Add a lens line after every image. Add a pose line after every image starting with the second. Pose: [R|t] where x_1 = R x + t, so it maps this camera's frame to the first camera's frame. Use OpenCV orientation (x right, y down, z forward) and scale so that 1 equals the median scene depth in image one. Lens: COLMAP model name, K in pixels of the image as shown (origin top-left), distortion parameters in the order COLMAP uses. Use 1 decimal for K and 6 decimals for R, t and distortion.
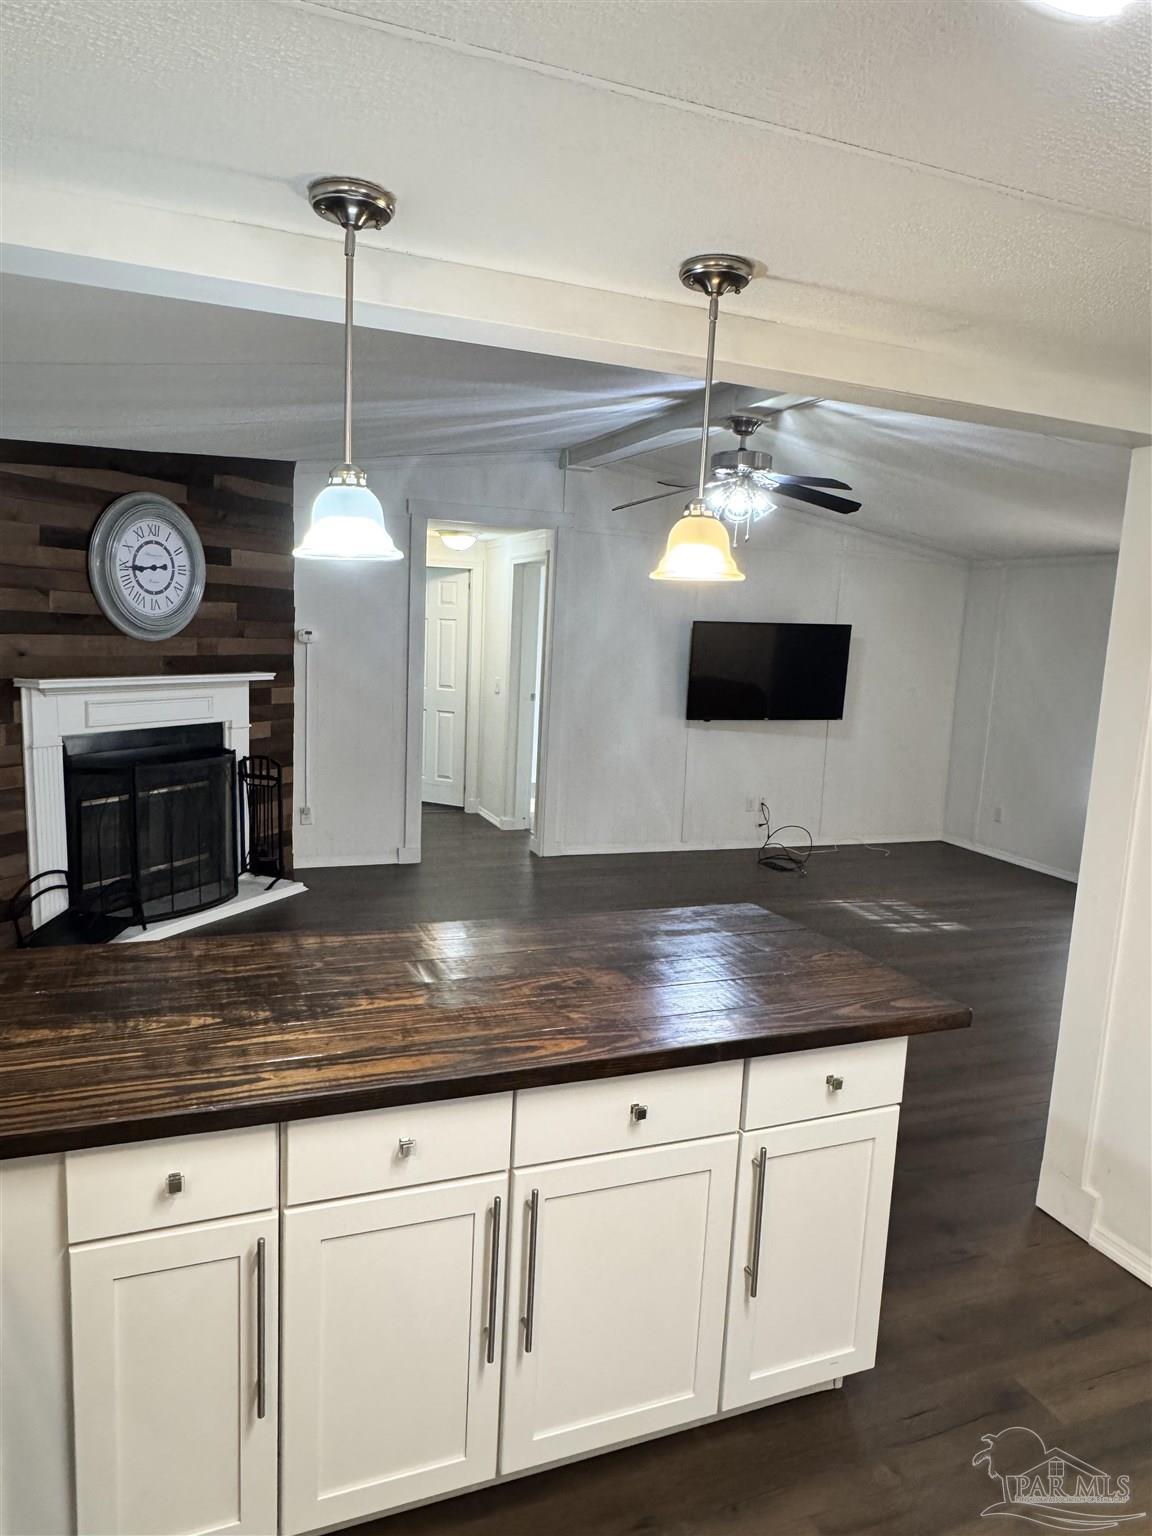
lens RADIAL K [[944.0, 0, 578.0], [0, 944.0, 761.3], [0, 0, 1]] dist [-0.027431, 0.000253]
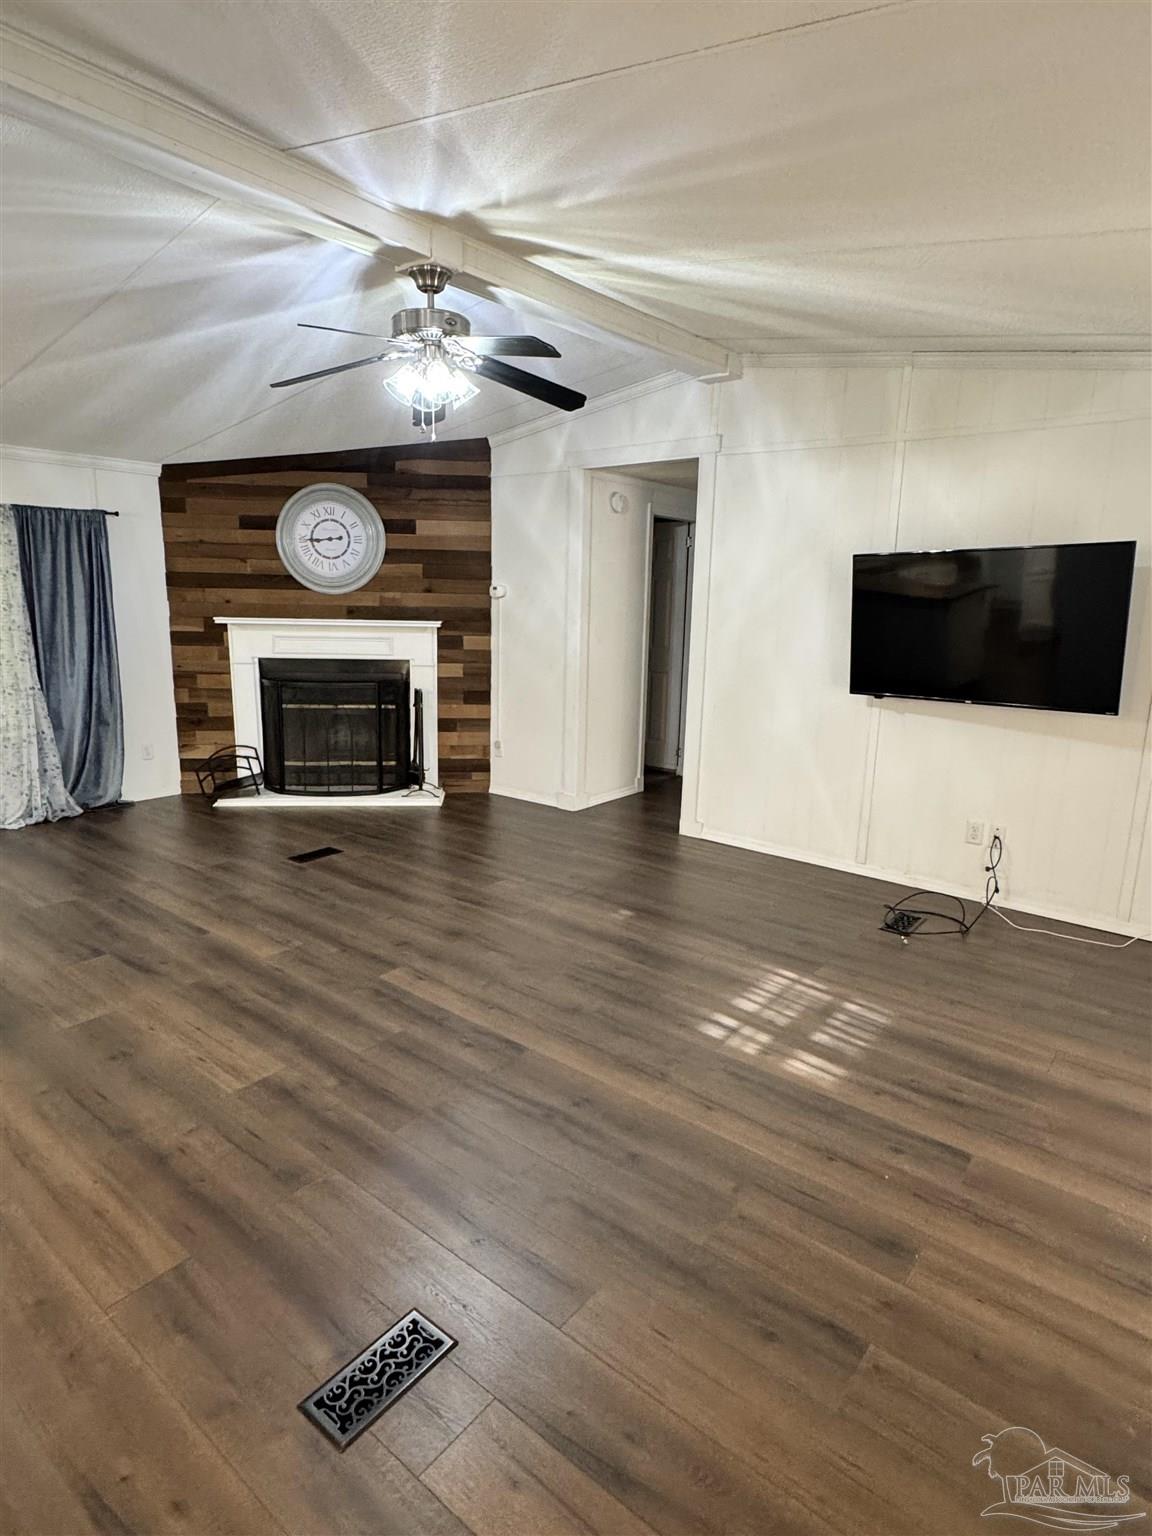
lens RADIAL K [[836.7, 0, 576.9], [0, 836.7, 774.7], [0, 0, 1]] dist [0.001910, 0.000469]
pose [[0.504126, 0.144565, -0.851445, 0.753925], [-0.115719, 0.988307, 0.099287, -0.028788], [0.855842, 0.048475, 0.514960, 0.650336]]
